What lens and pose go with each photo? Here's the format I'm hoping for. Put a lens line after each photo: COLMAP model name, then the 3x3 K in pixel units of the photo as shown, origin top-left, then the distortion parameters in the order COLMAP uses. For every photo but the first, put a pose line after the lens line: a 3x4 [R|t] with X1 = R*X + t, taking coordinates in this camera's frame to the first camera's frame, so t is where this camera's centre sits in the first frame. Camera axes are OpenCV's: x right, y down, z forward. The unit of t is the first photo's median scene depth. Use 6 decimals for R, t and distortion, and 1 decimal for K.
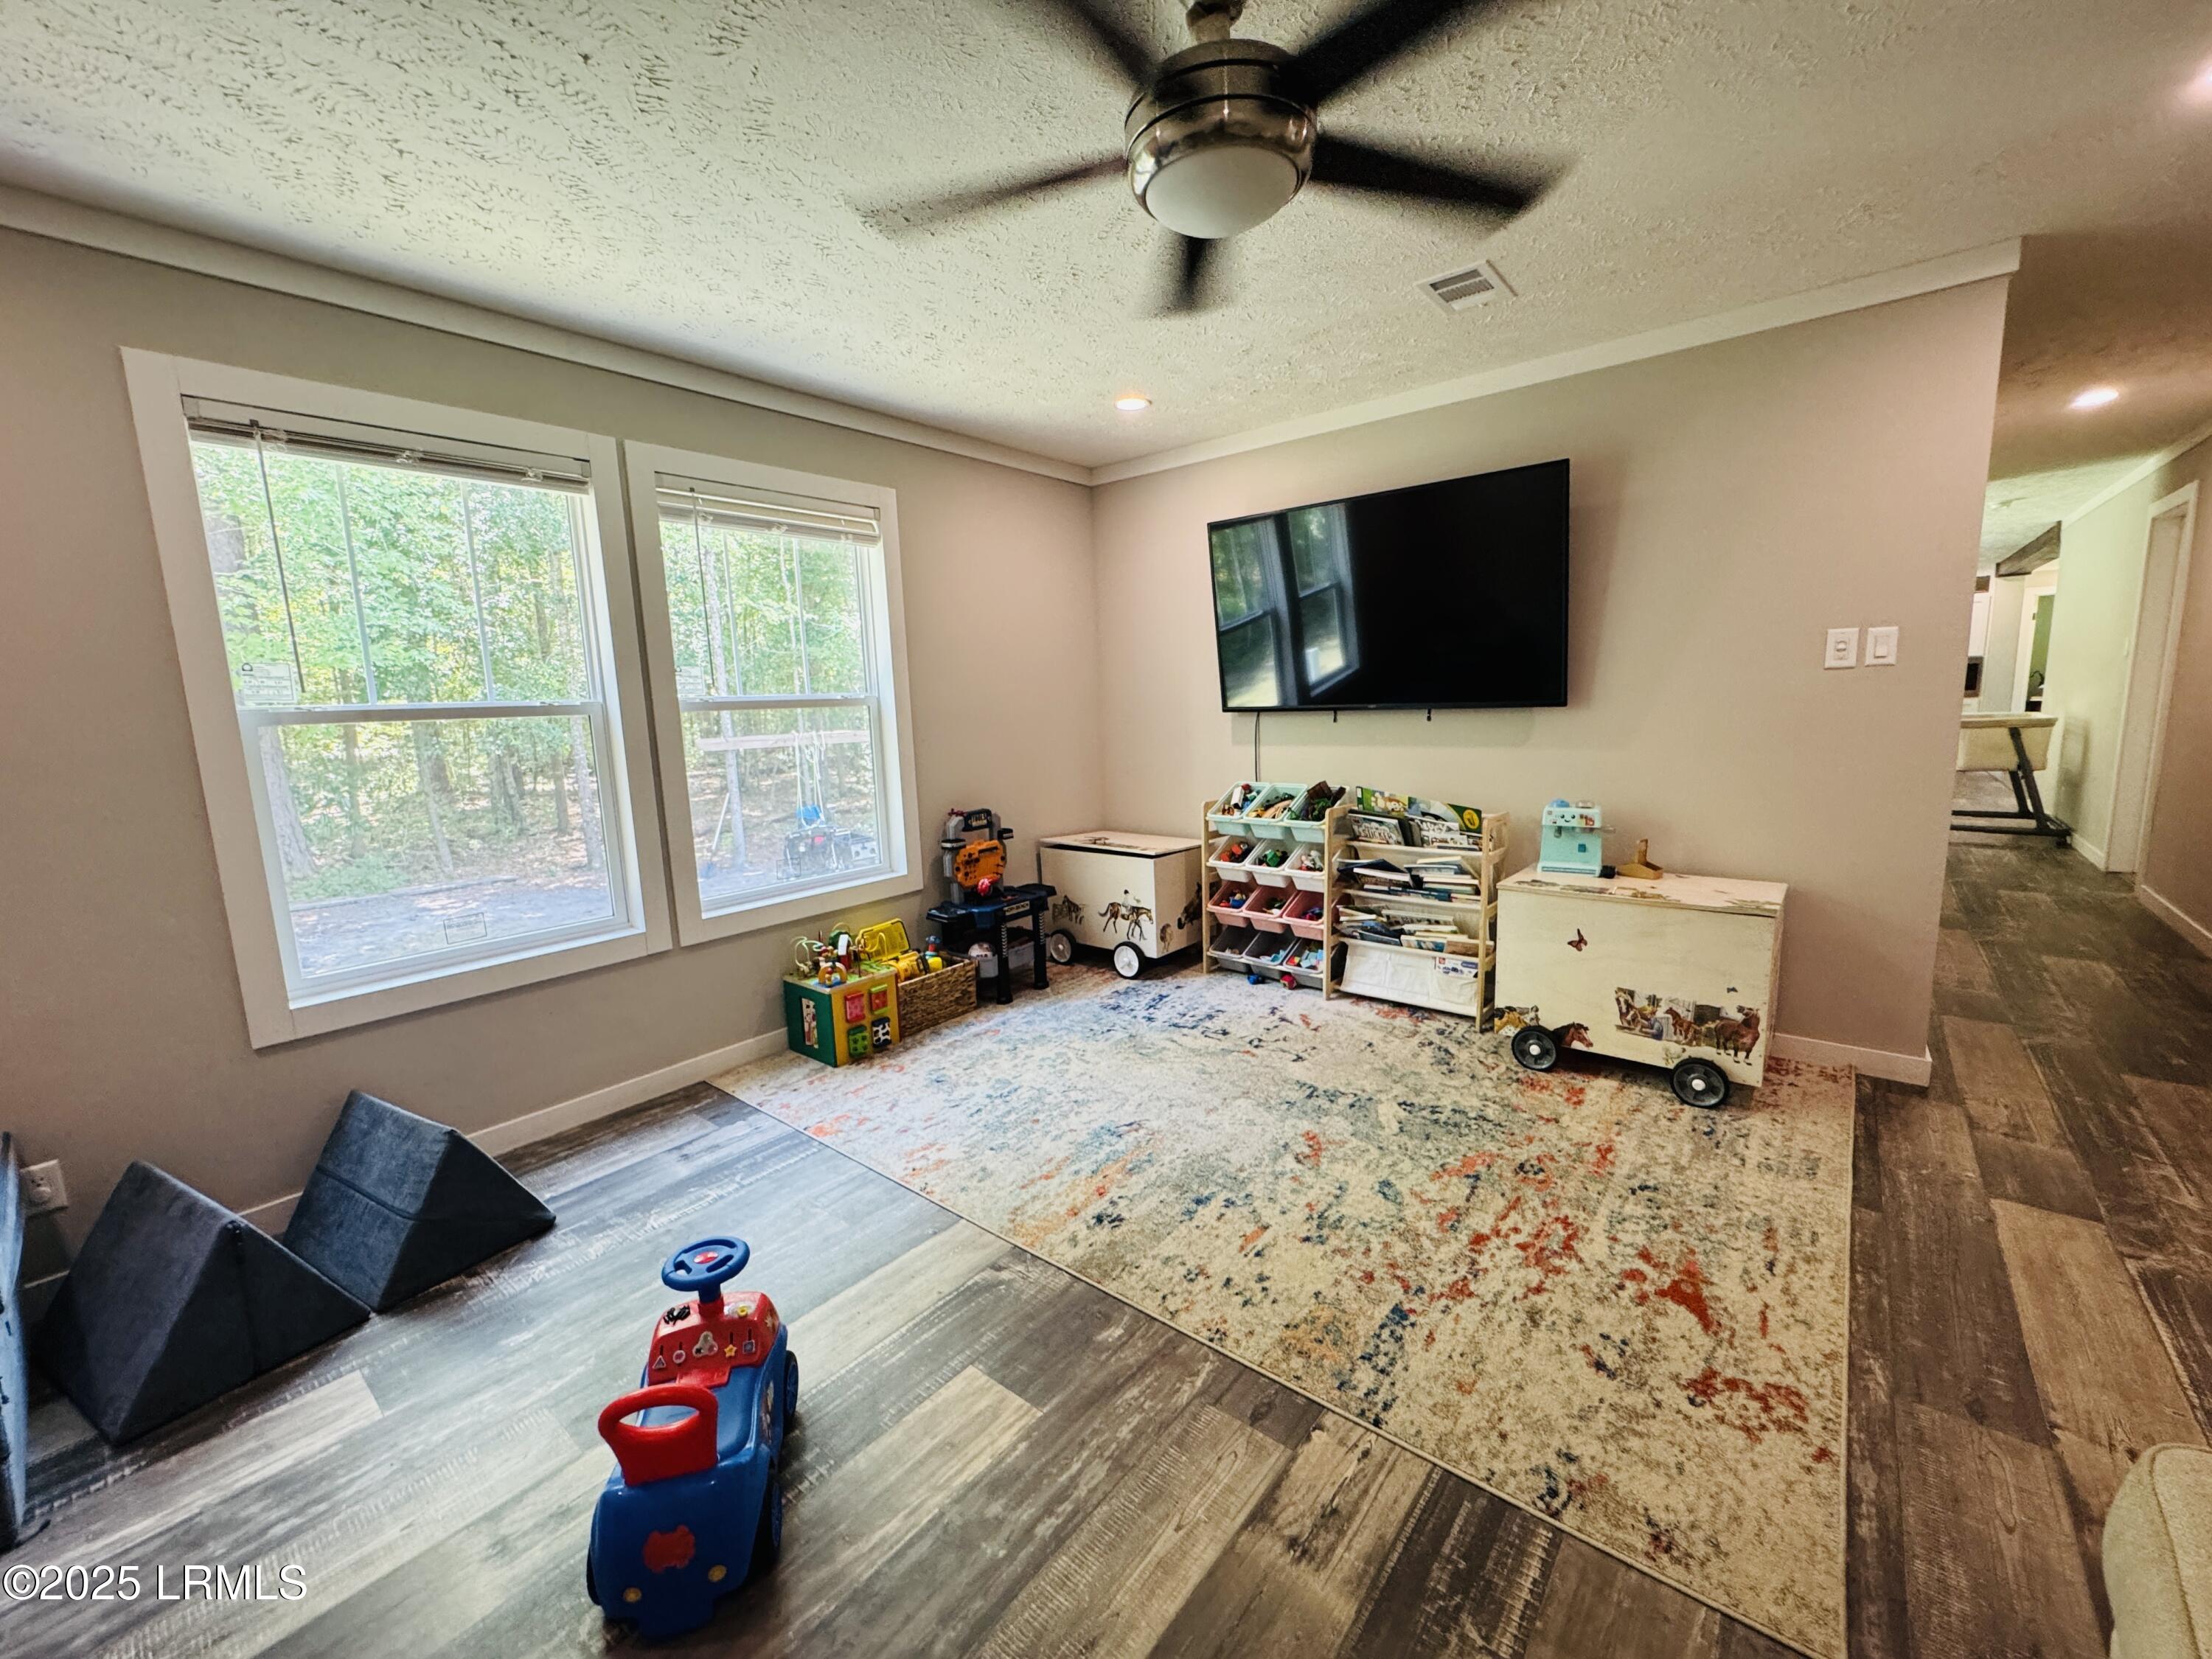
lens RADIAL K [[892.5, 0, 1105.2], [0, 892.5, 817.5], [0, 0, 1]] dist [-0.001659, 0.000119]
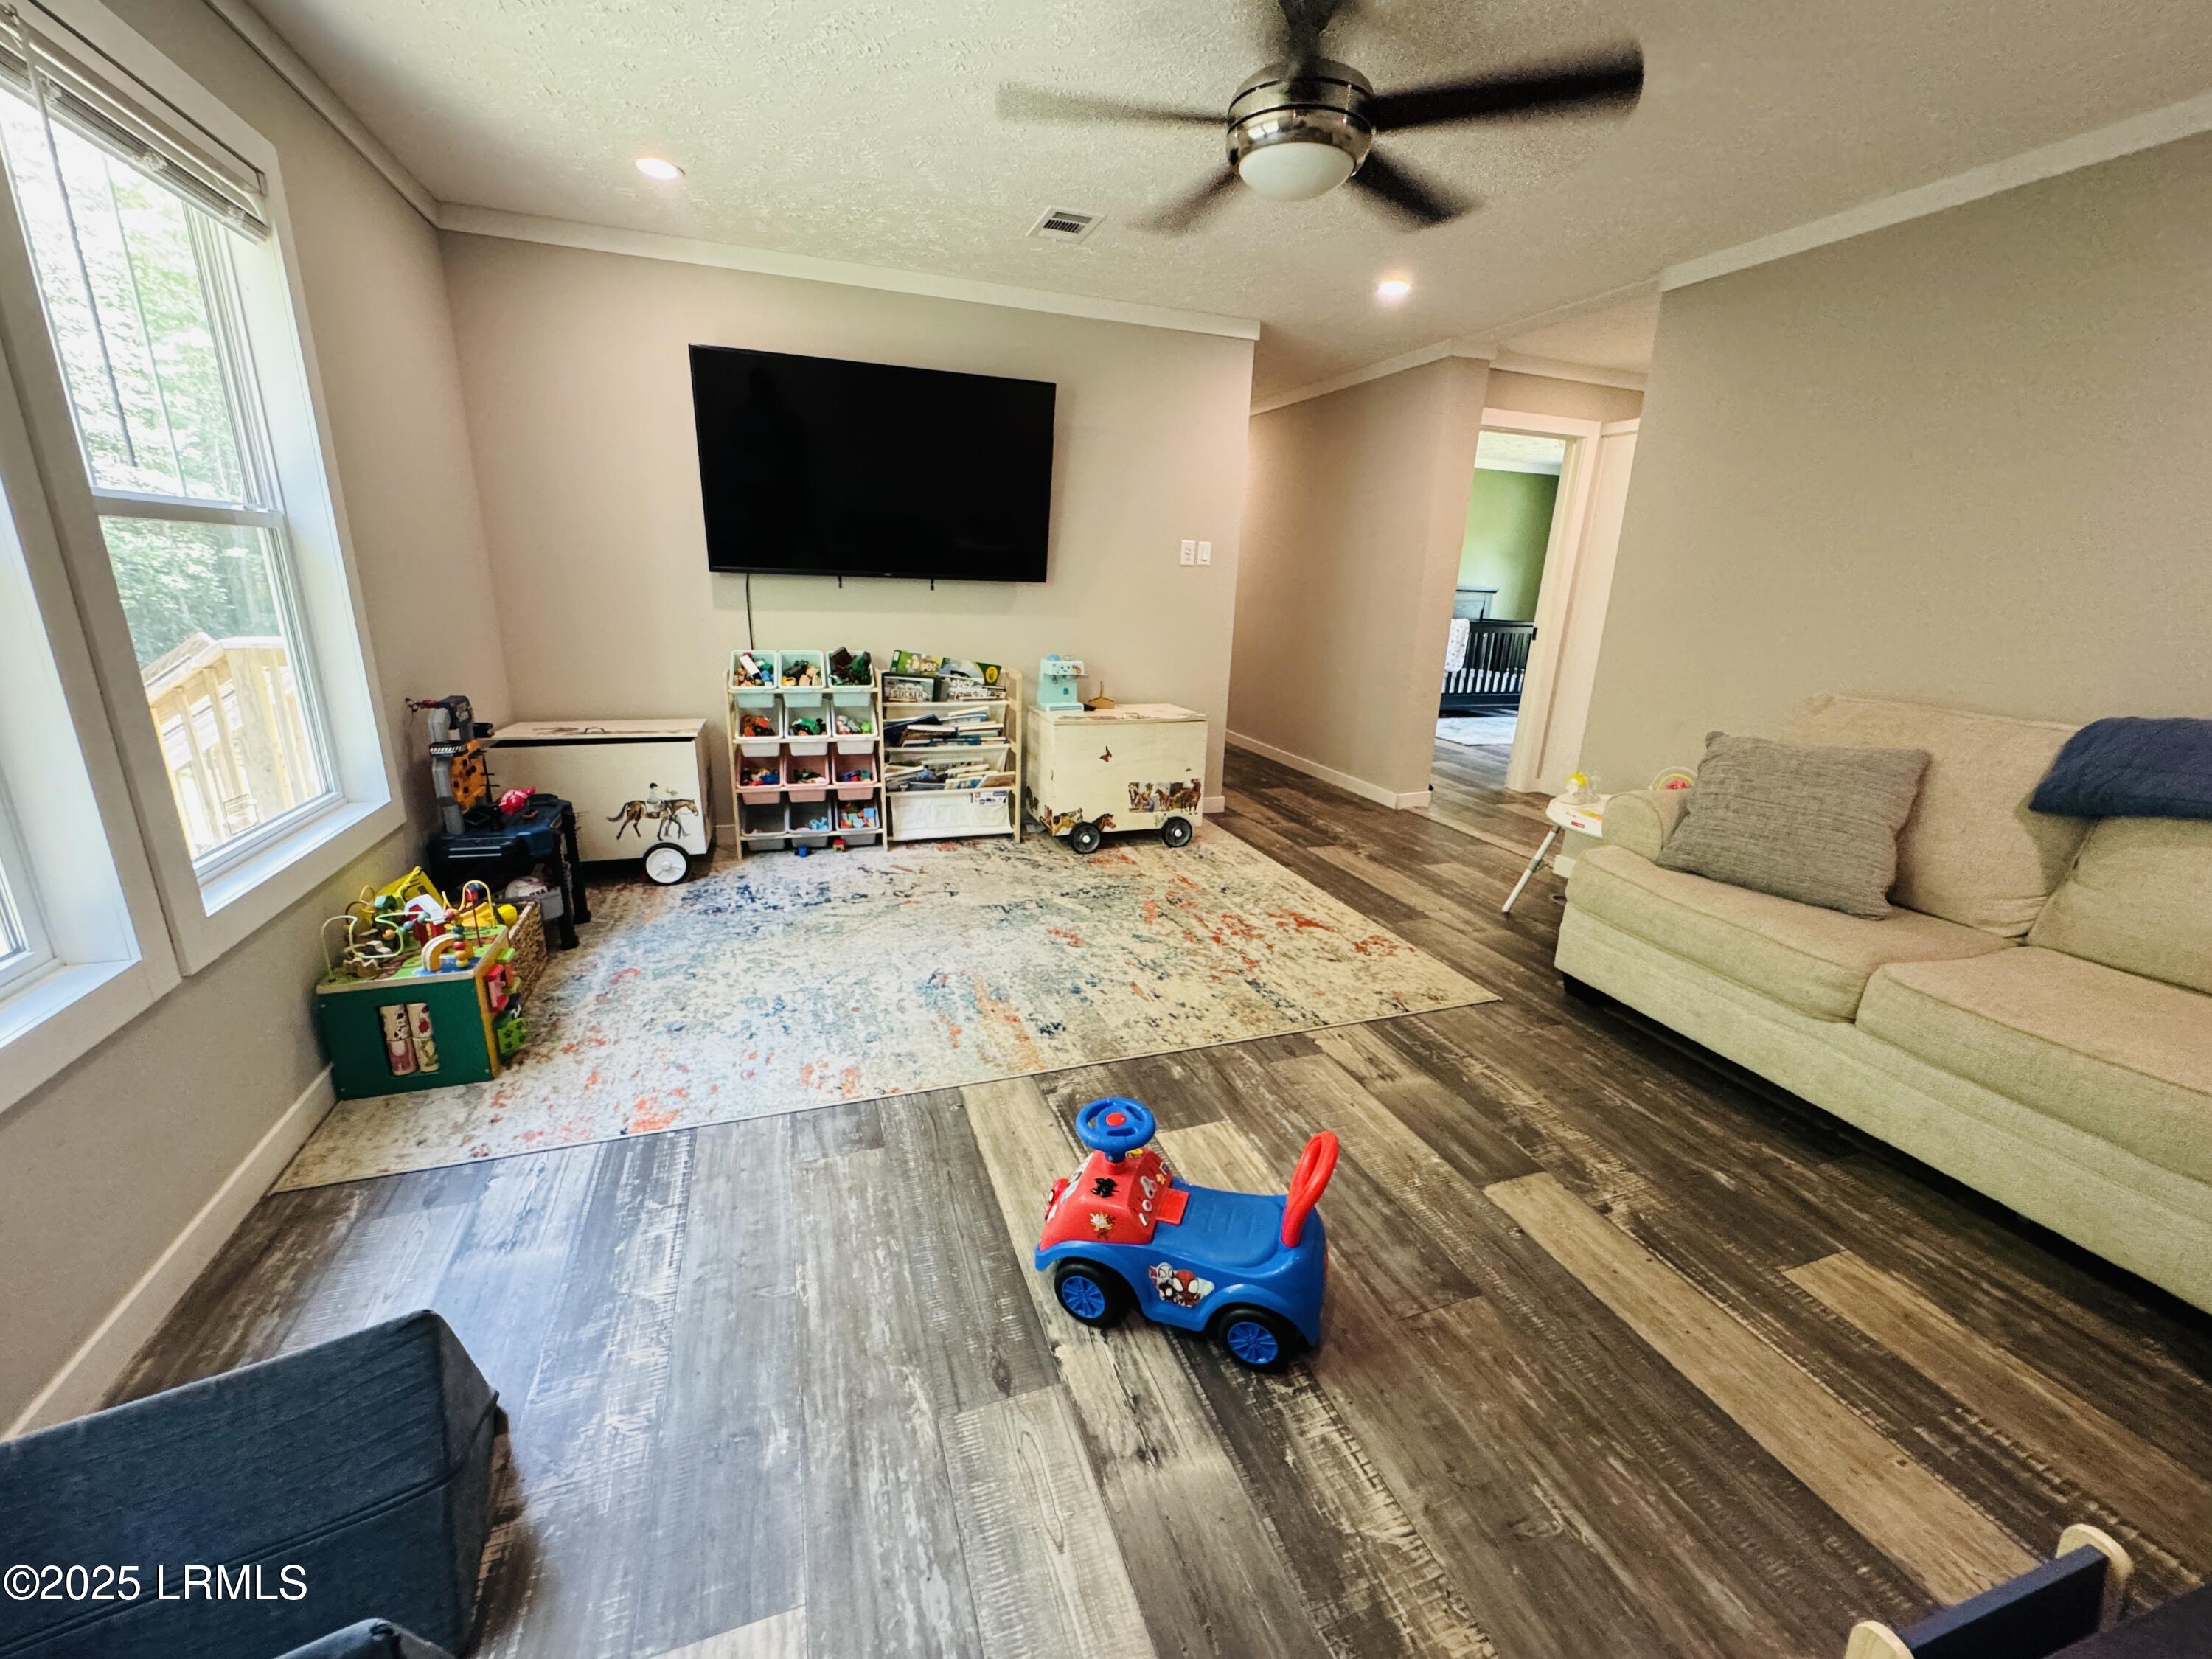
lens RADIAL K [[892.5, 0, 1111.1], [0, 892.5, 817.2], [0, 0, 1]] dist [-0.001659, 0.000119]
pose [[0.501387, -0.177299, 0.846863, -0.698885], [0.064520, 0.983716, 0.167751, -0.000048], [-0.862814, -0.029468, 0.504662, 0.295357]]
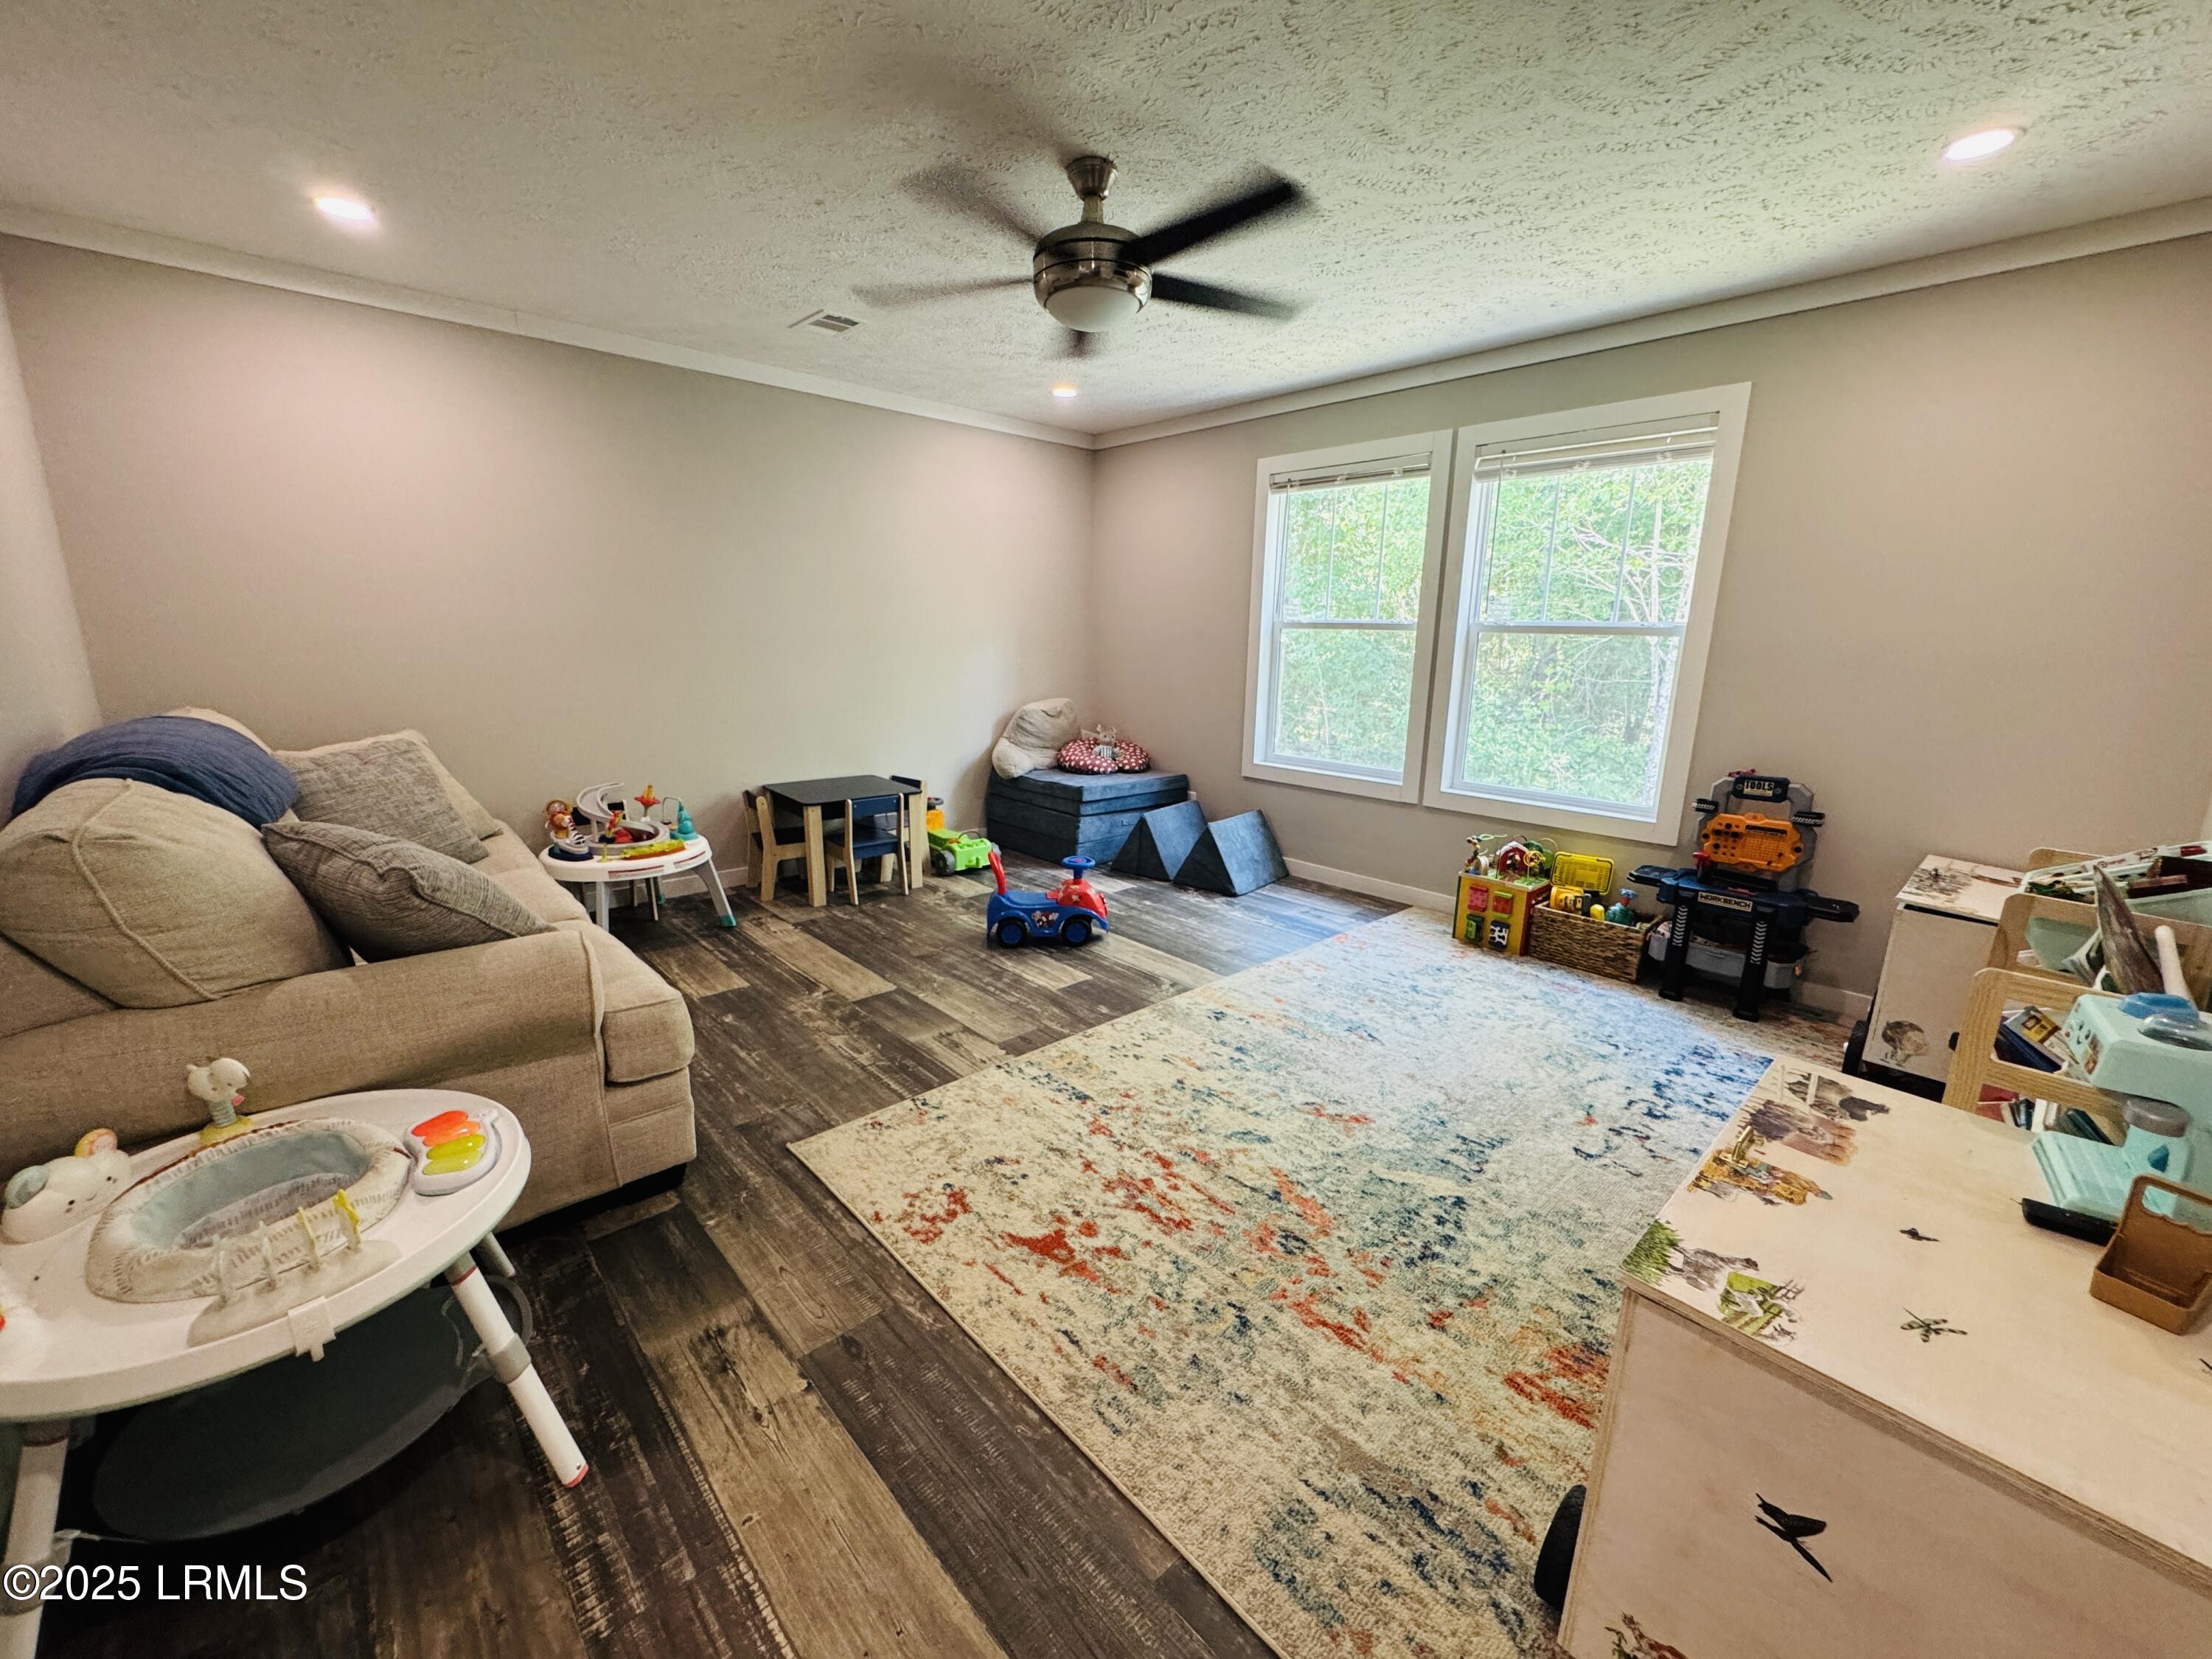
lens RADIAL K [[892.5, 0, 1094.0], [0, 892.5, 812.4], [0, 0, 1]] dist [-0.001659, 0.000119]
pose [[-0.145899, 0.234240, -0.961168, 1.014400], [-0.144522, 0.956095, 0.254941, -0.132938], [0.978686, 0.176106, -0.105641, 0.722581]]
